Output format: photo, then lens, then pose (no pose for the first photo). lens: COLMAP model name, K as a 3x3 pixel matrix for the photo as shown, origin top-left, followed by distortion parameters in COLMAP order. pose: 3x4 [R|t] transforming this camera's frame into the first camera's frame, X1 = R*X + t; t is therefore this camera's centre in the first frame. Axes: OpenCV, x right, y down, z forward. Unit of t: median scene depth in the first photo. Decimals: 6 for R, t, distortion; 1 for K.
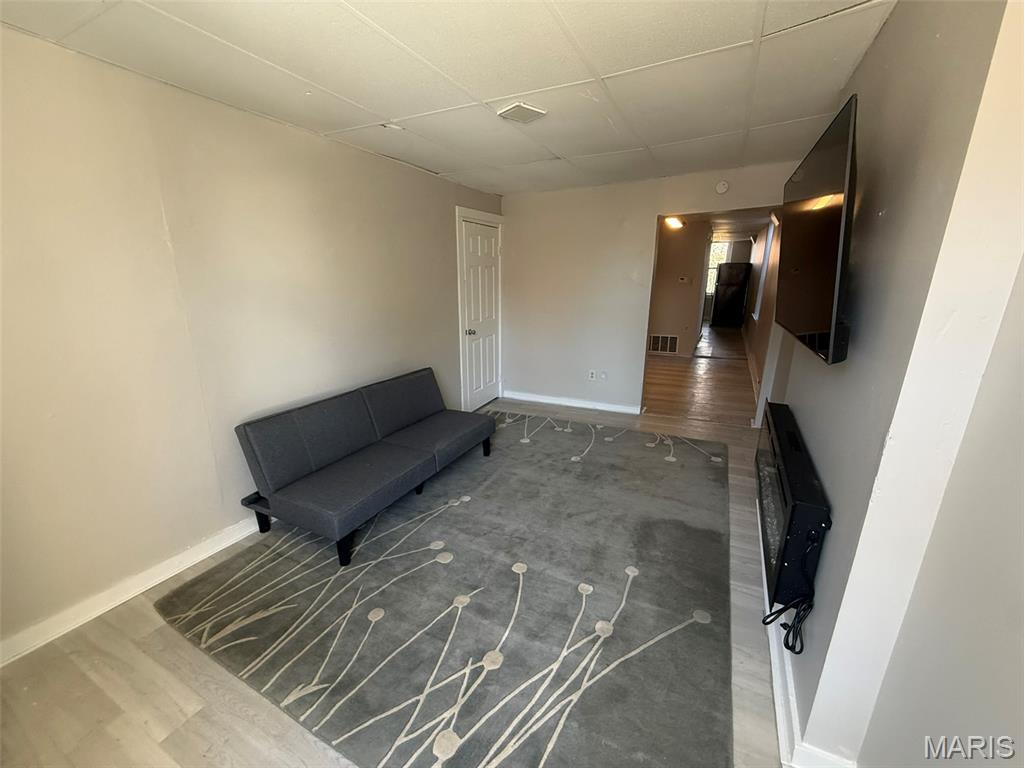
lens RADIAL K [[405.8, 0, 511.1], [0, 405.8, 383.4], [0, 0, 1]] dist [-0.000494, 0.000389]
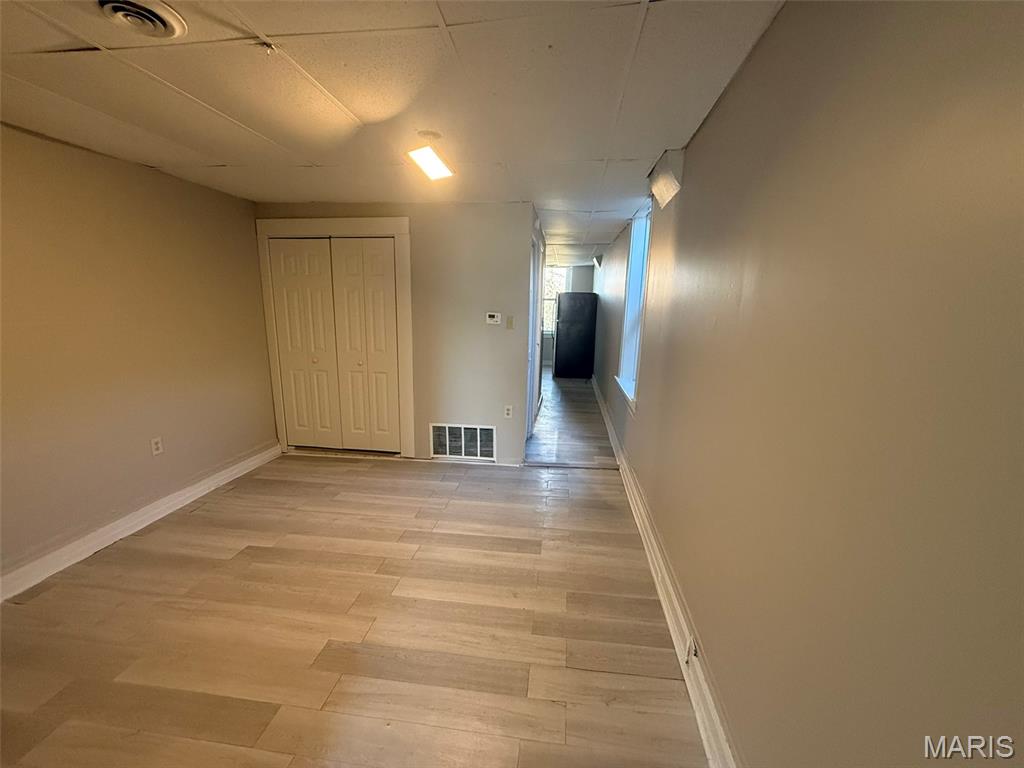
lens RADIAL K [[405.8, 0, 511.1], [0, 405.8, 383.4], [0, 0, 1]] dist [-0.000494, 0.000389]
pose [[0.941455, -0.043425, 0.334329, 0.299165], [0.065965, 0.996229, -0.056357, -0.160076], [-0.330621, 0.075111, 0.940770, 0.580472]]
